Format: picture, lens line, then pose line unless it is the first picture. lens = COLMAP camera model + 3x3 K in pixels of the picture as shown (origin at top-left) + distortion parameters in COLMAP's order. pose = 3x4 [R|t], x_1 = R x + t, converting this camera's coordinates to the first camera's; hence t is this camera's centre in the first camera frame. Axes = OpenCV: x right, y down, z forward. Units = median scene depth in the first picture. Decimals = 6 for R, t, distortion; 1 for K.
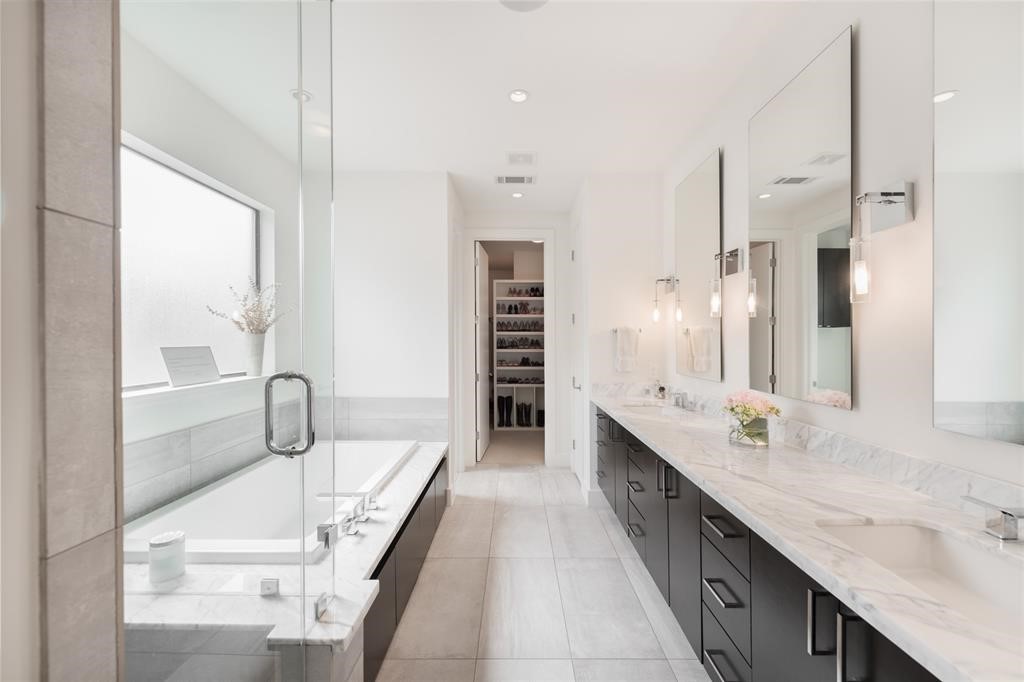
lens RADIAL K [[406.0, 0, 517.6], [0, 406.0, 343.0], [0, 0, 1]] dist [-0.000959, -0.000450]
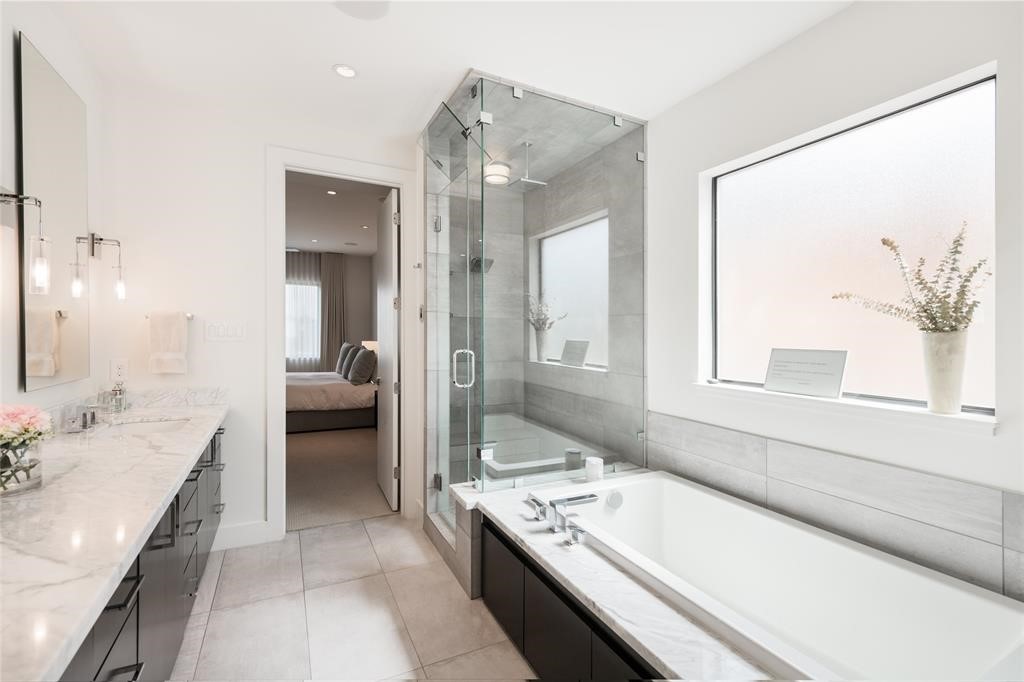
lens RADIAL K [[451.8, 0, 512.0], [0, 451.8, 341.0], [0, 0, 1]] dist [-0.000405, -0.000006]
pose [[-0.910714, -0.009578, -0.412926, 0.132107], [-0.015006, 0.999838, 0.009905, -0.006669], [0.412764, 0.015217, -0.910711, 1.744714]]
